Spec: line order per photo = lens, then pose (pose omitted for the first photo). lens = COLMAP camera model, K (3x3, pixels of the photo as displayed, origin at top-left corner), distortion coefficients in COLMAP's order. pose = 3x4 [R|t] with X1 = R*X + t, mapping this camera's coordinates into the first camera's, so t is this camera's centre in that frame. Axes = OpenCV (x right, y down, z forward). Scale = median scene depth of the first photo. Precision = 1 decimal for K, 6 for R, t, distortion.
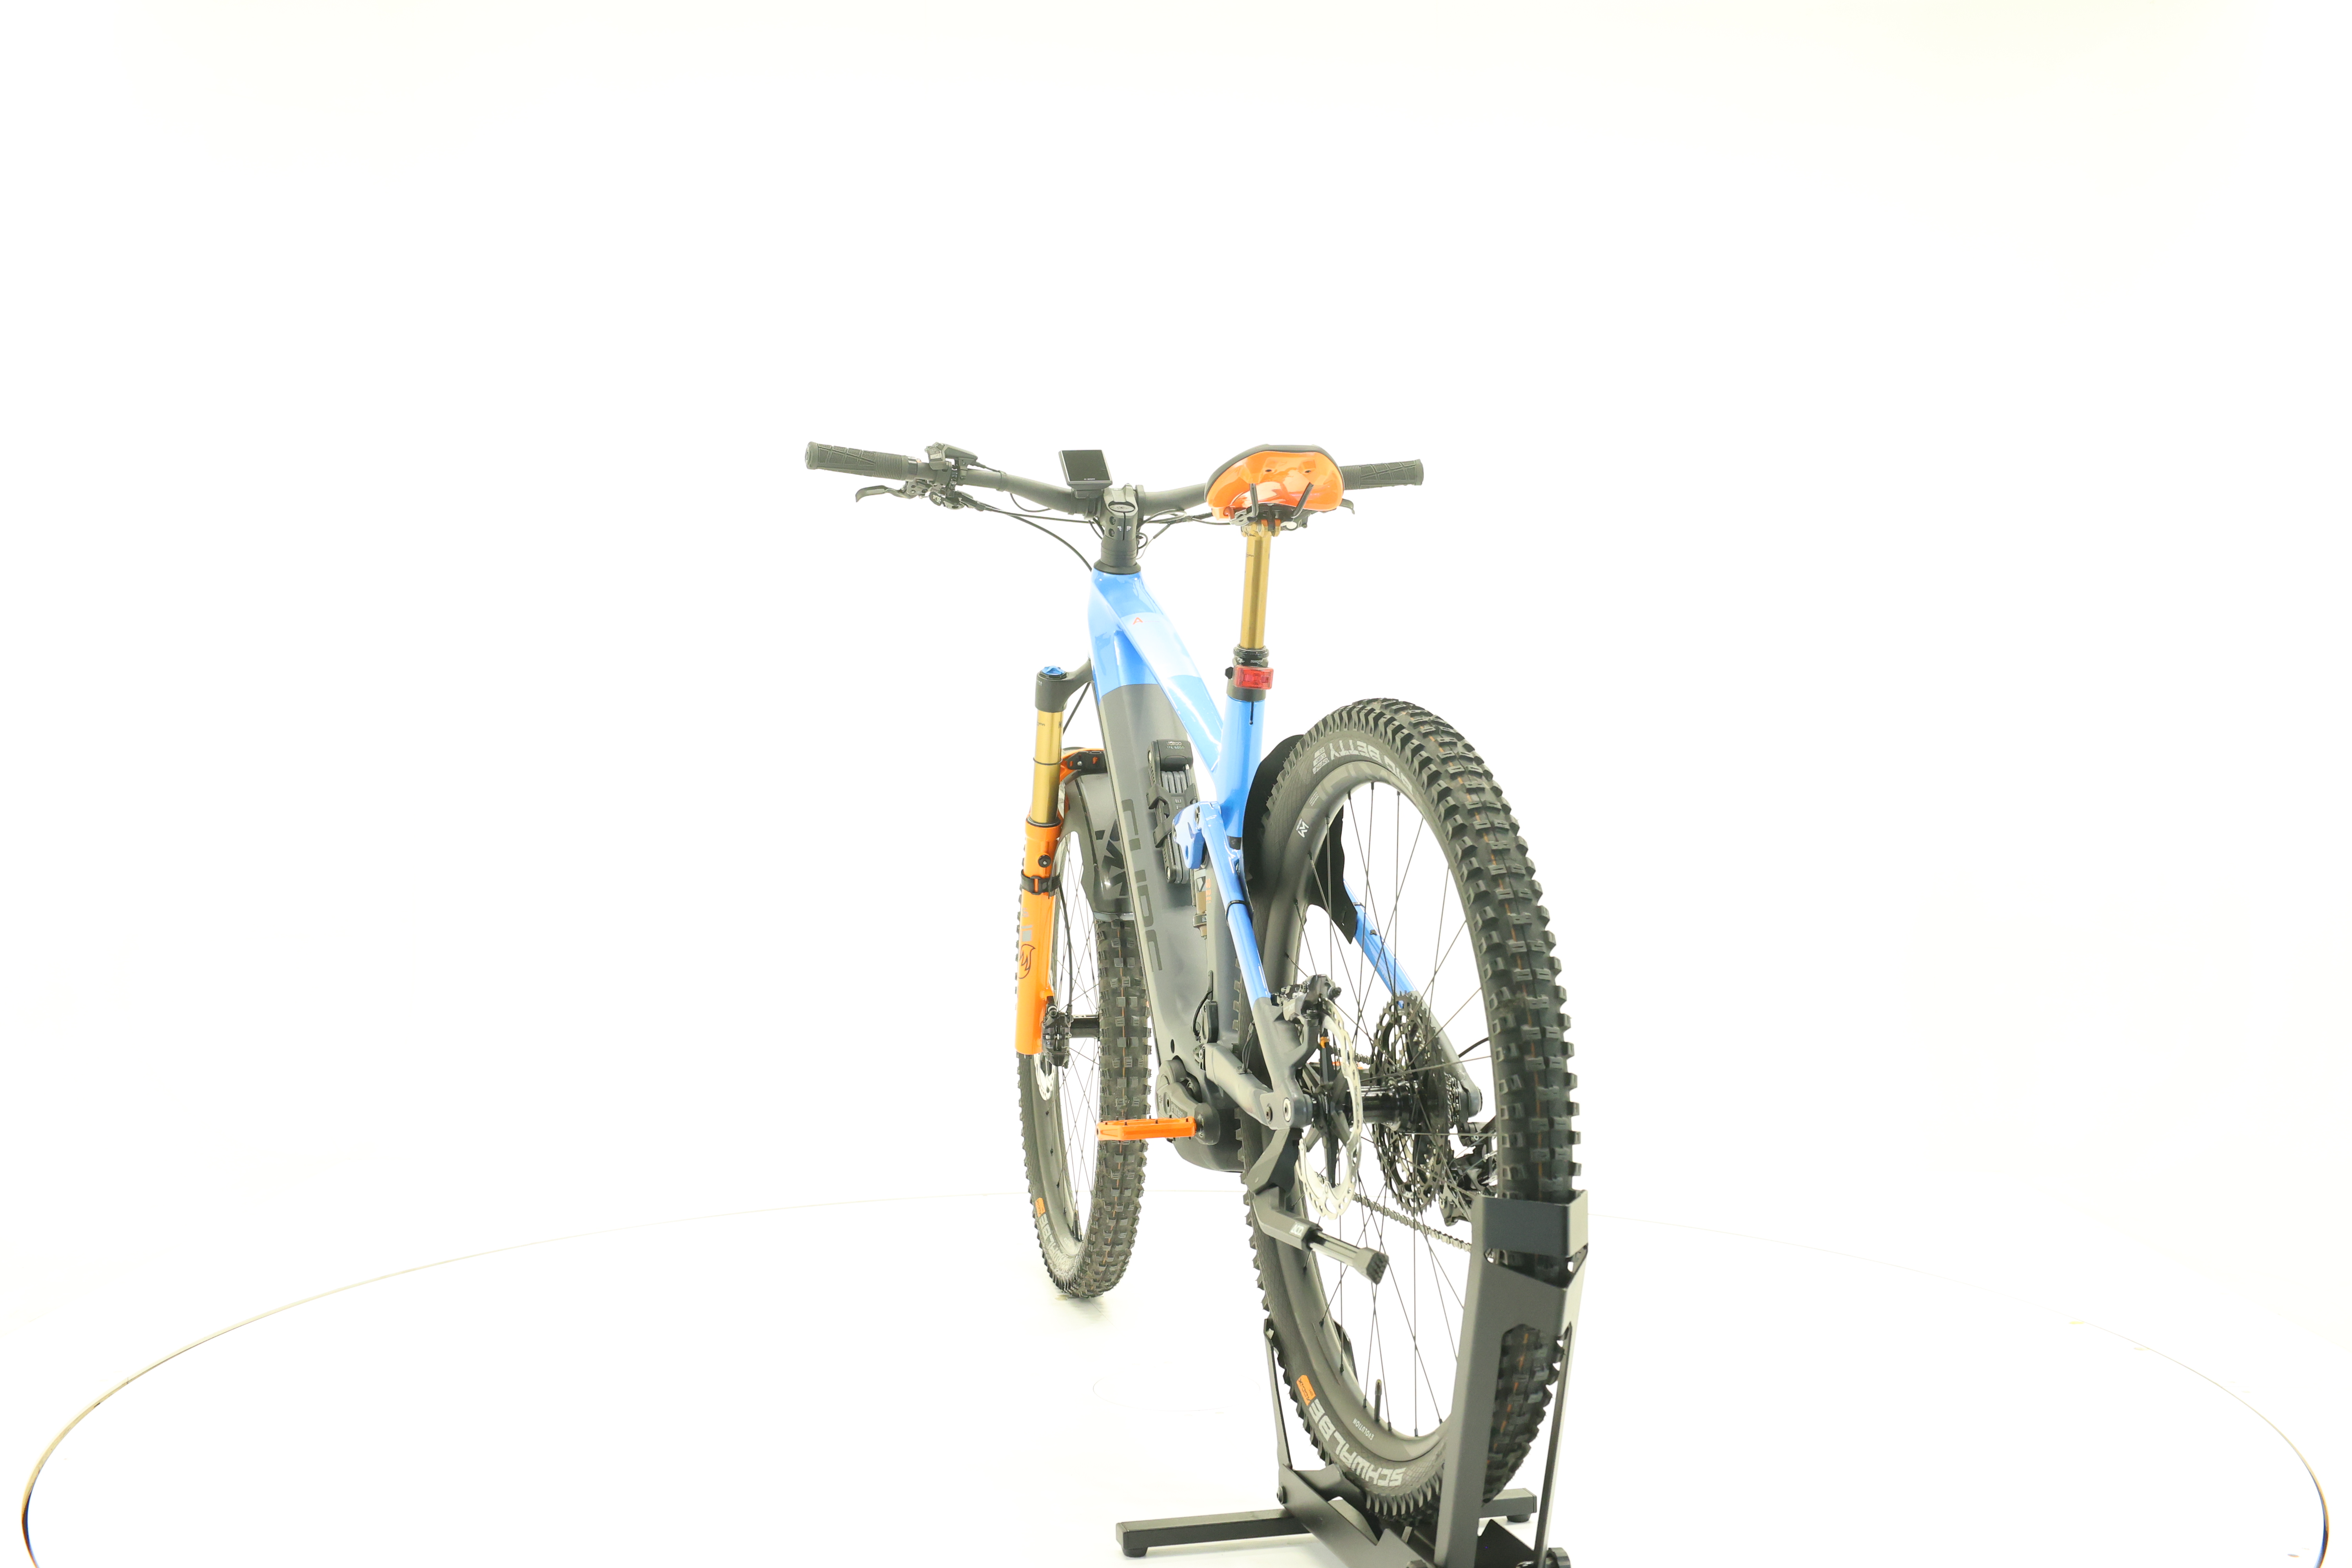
lens RADIAL K [[2484.2, 0, 1173.6], [0, 2484.2, 777.5], [0, 0, 1]] dist [0.007841, 0.000000]
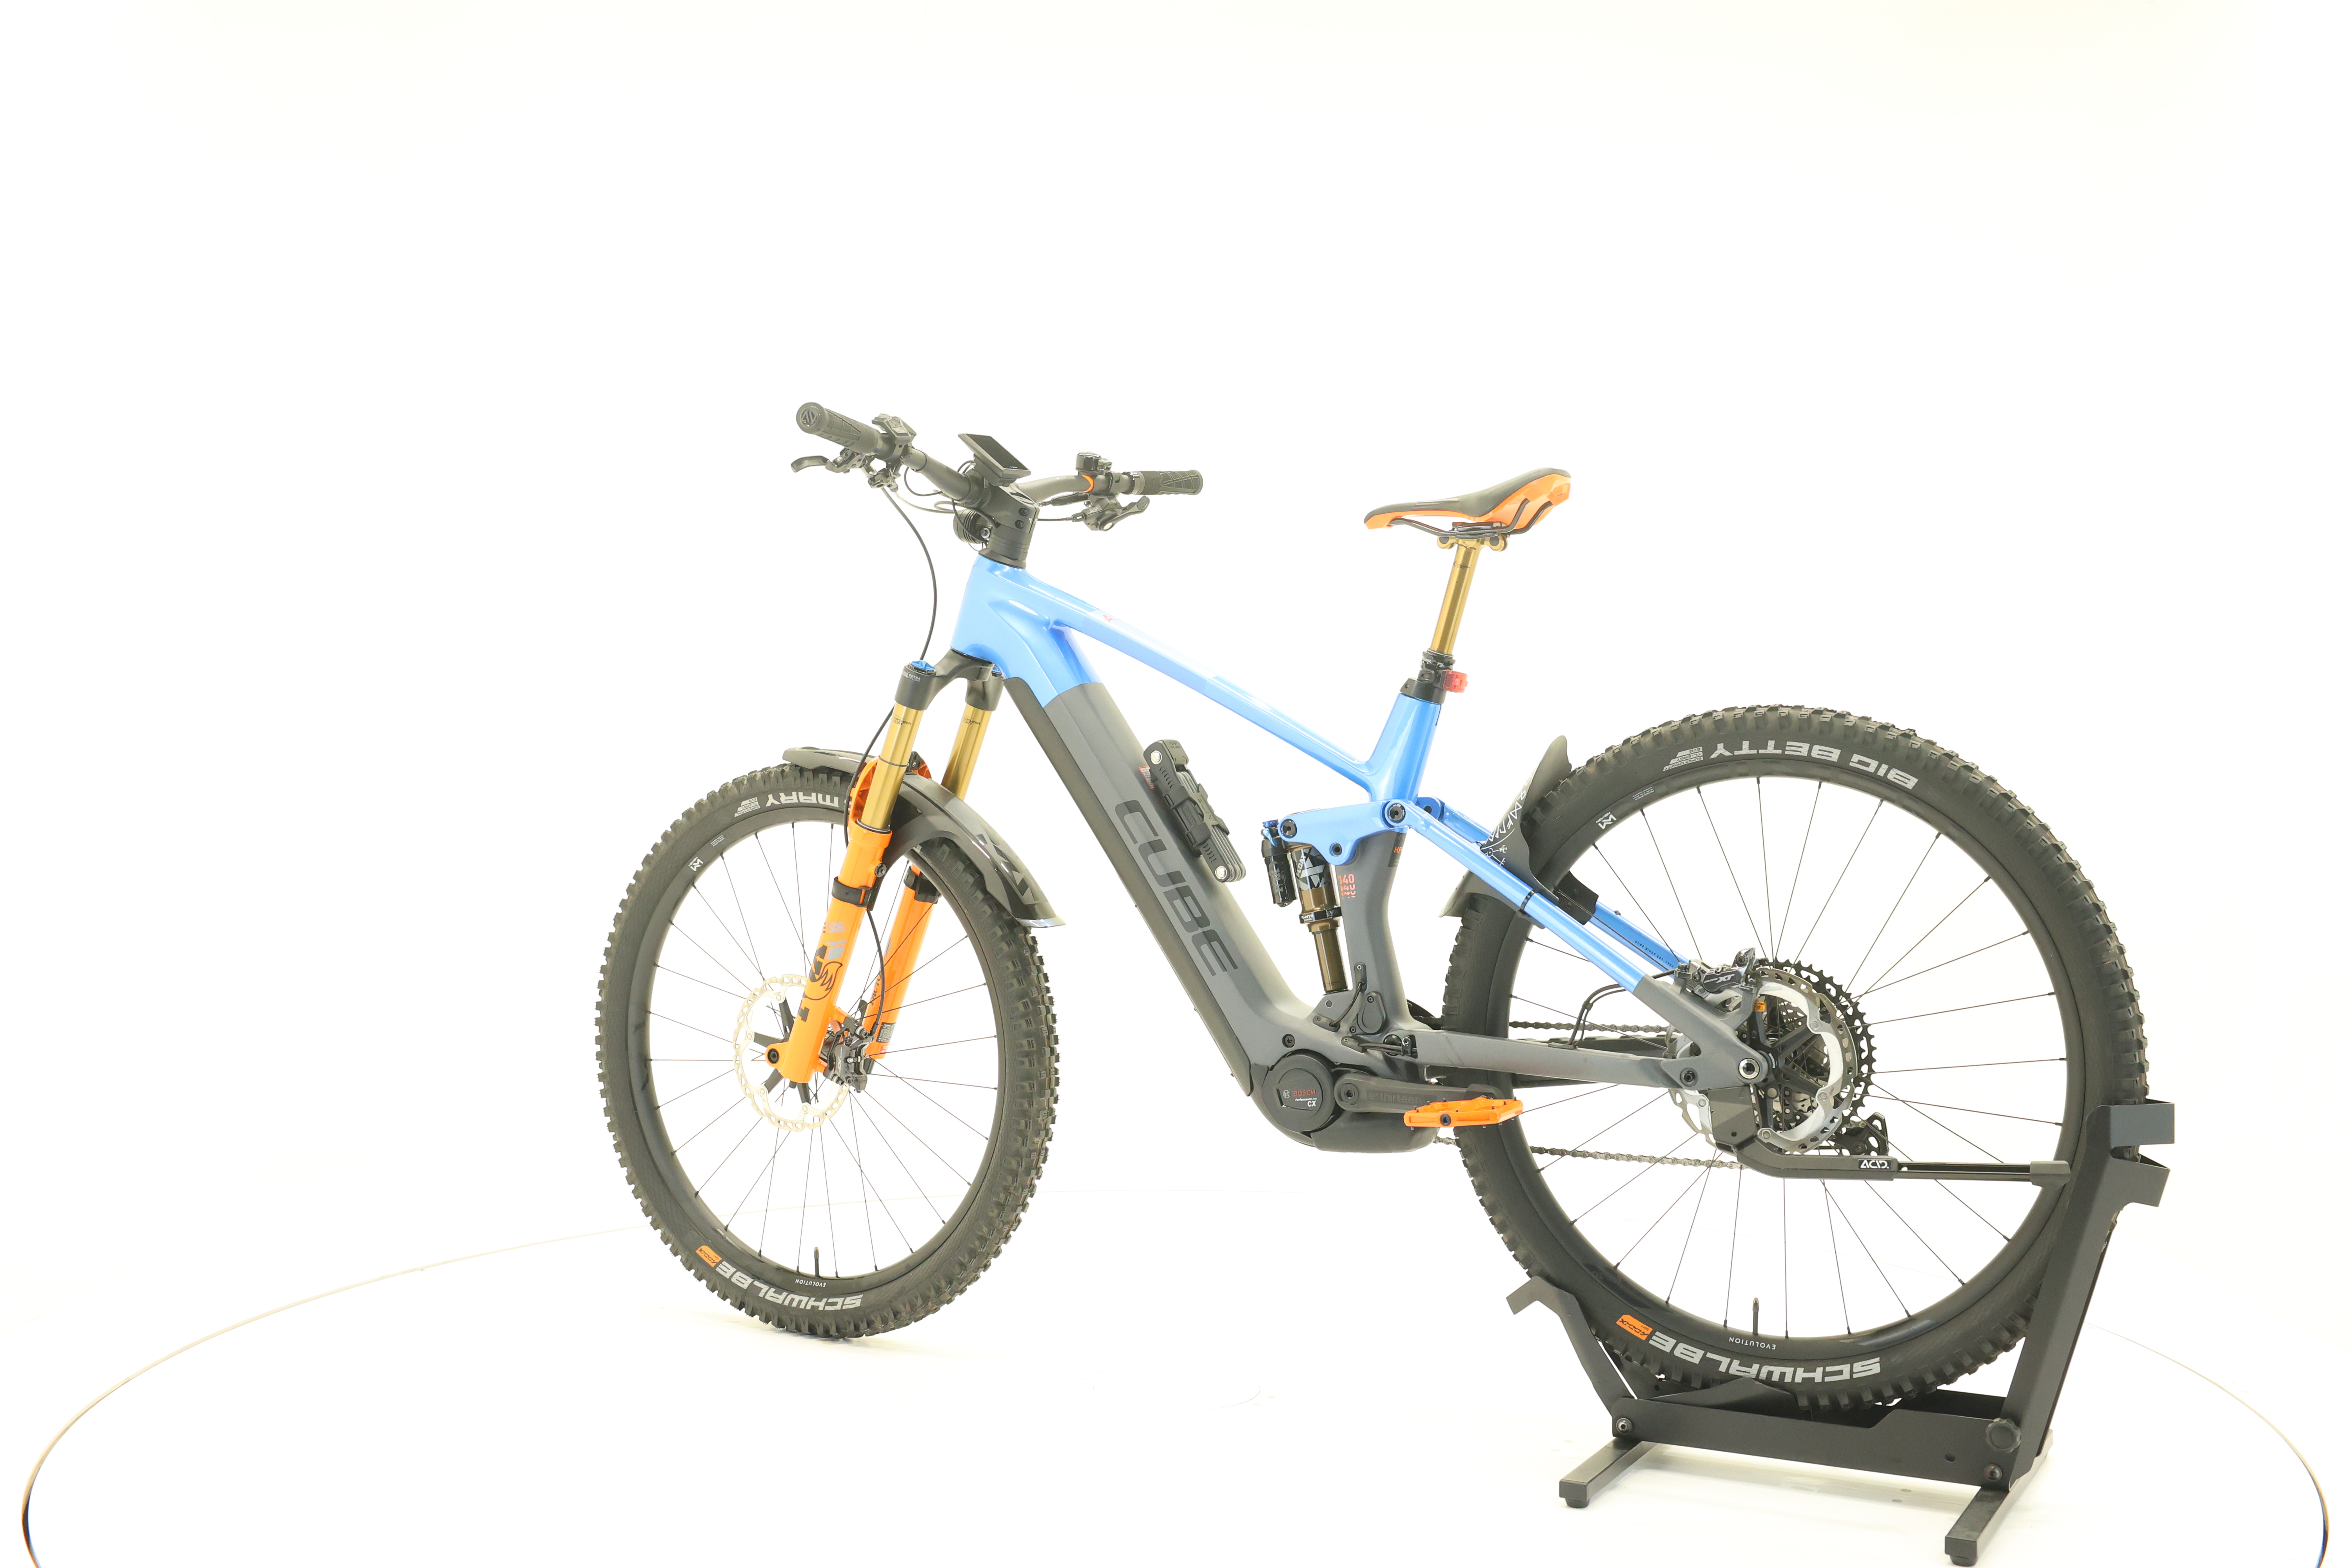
lens RADIAL K [[2484.2, 0, 1177.4], [0, 2484.2, 778.4], [0, 0, 1]] dist [0.007841, 0.000000]
pose [[0.695128, -0.013421, 0.718761, -0.680681], [0.011011, 0.999907, 0.008022, -0.007248], [-0.718802, 0.002338, 0.695211, 0.289878]]
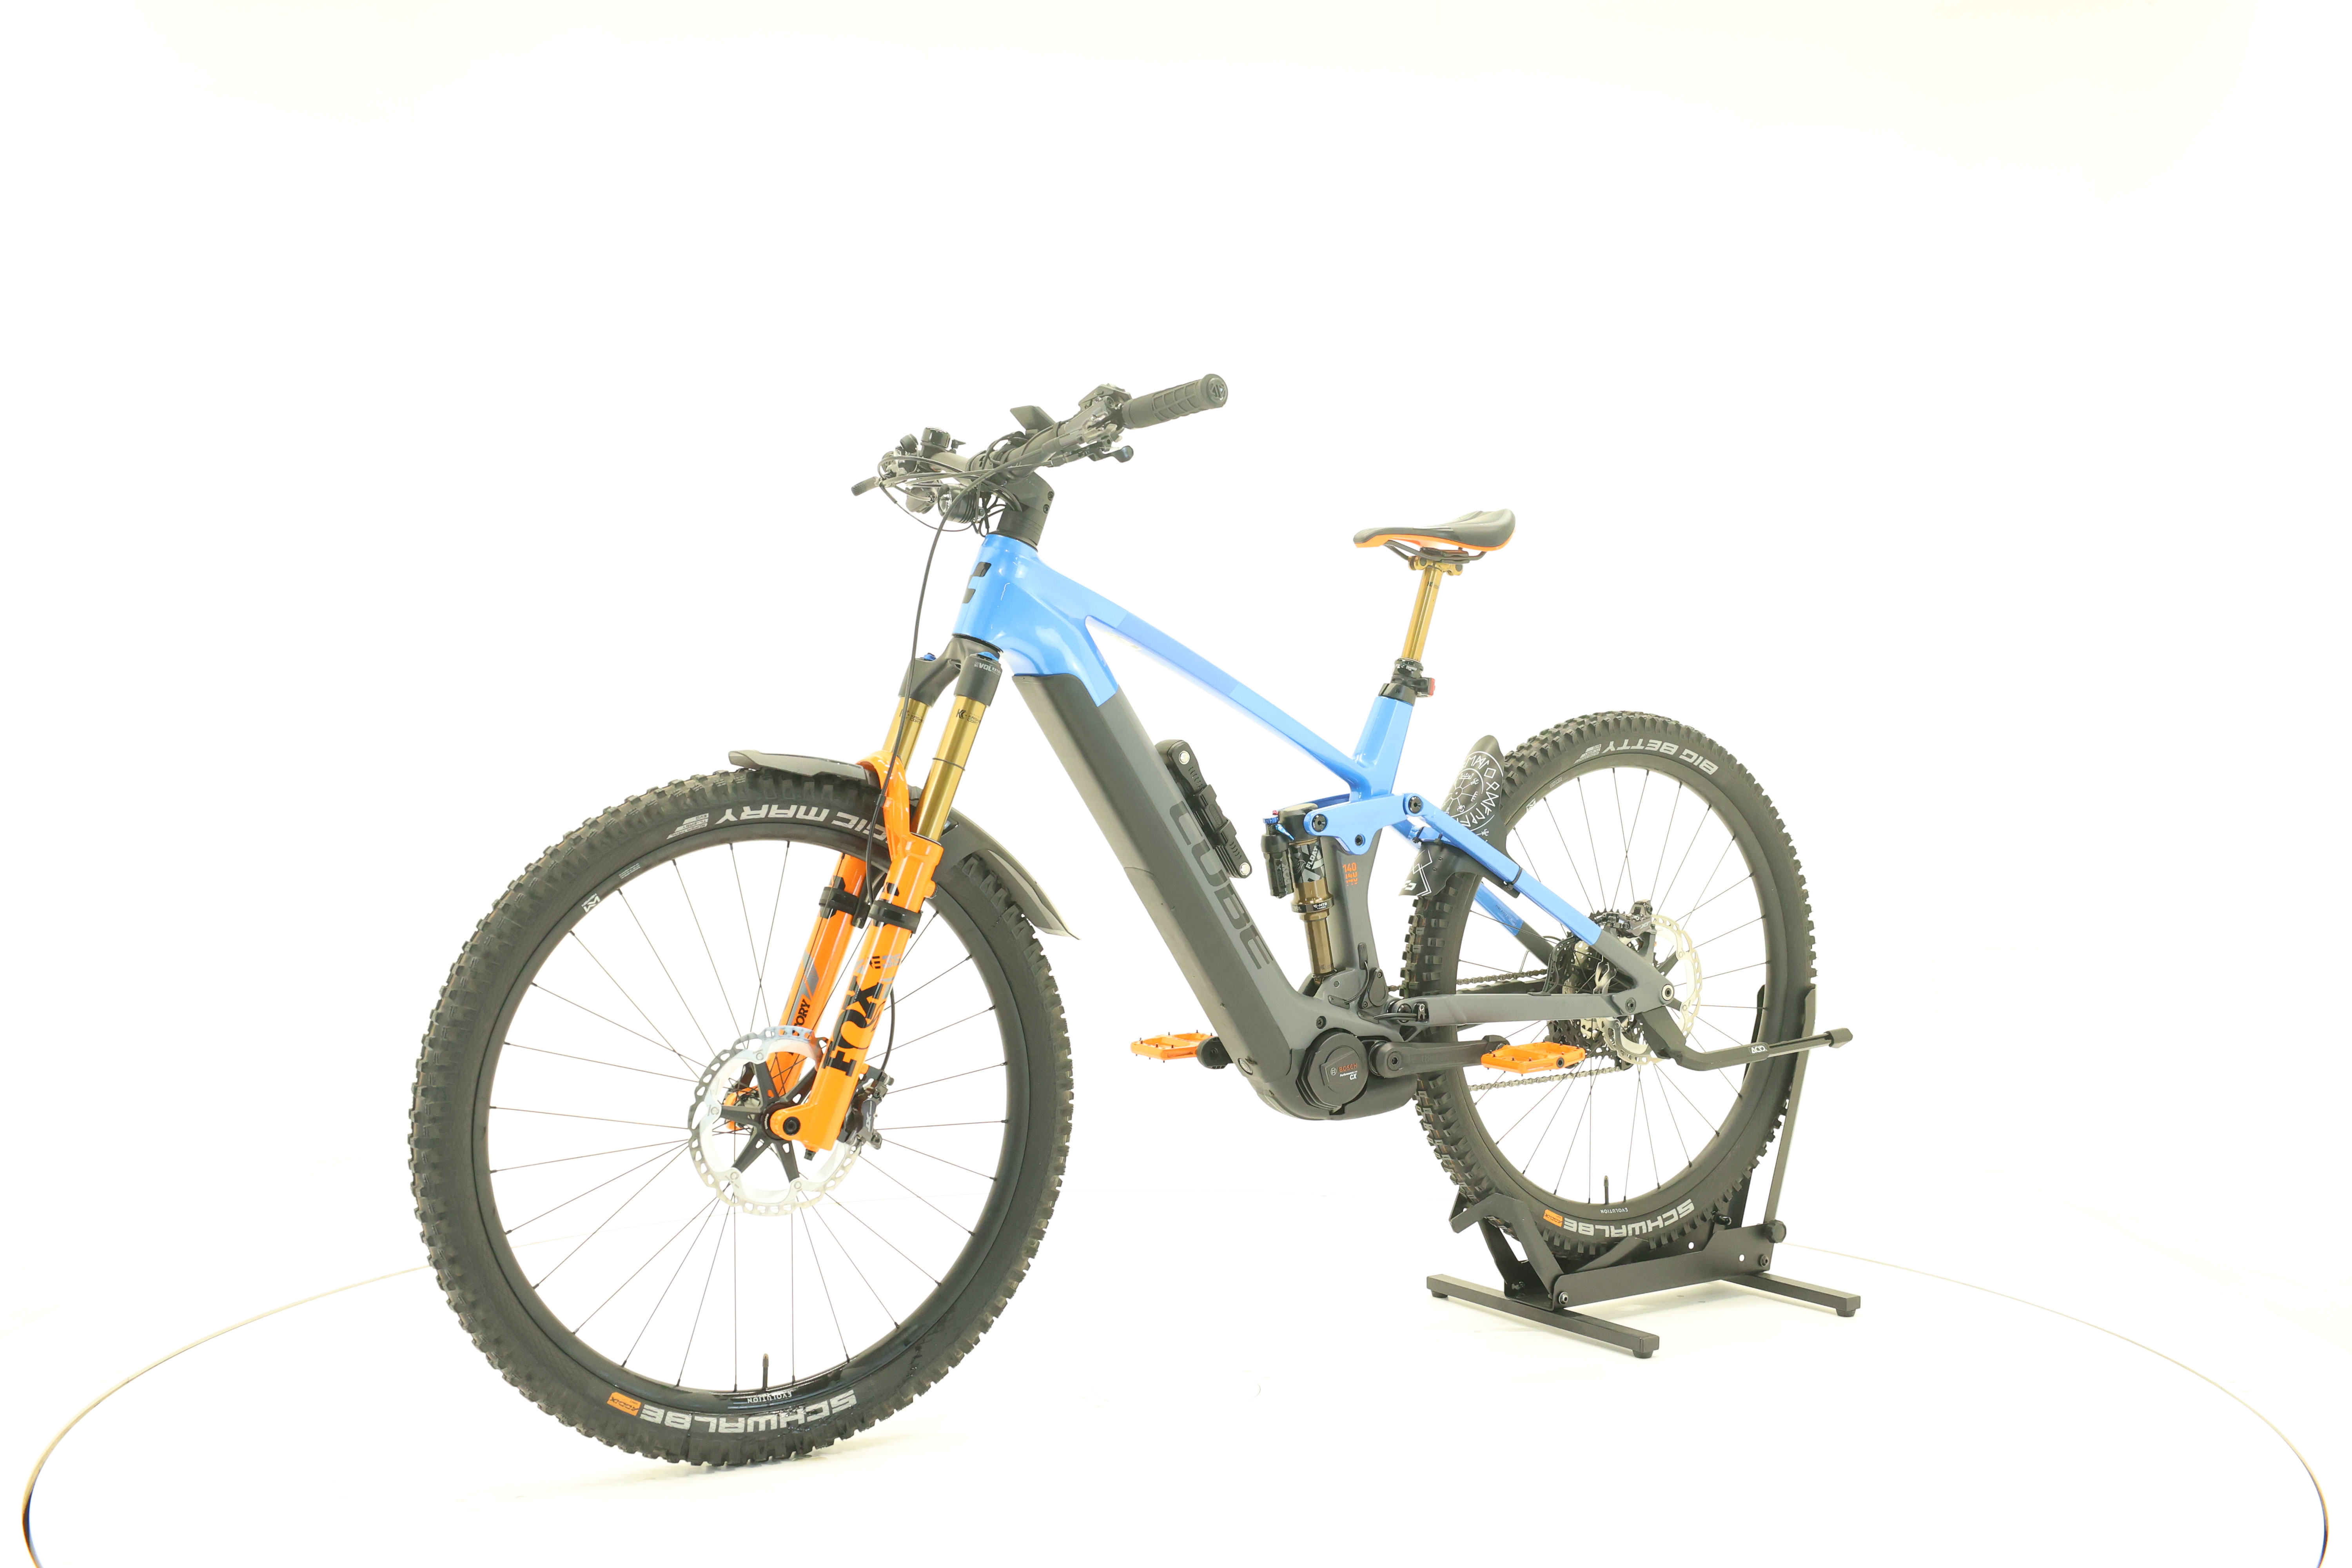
lens RADIAL K [[2484.2, 0, 1176.4], [0, 2484.2, 786.0], [0, 0, 1]] dist [0.007841, 0.000000]
pose [[-0.319517, -0.023898, 0.947279, -0.896396], [0.012095, 0.999498, 0.029295, -0.024566], [-0.947503, 0.020818, -0.319067, 1.253027]]
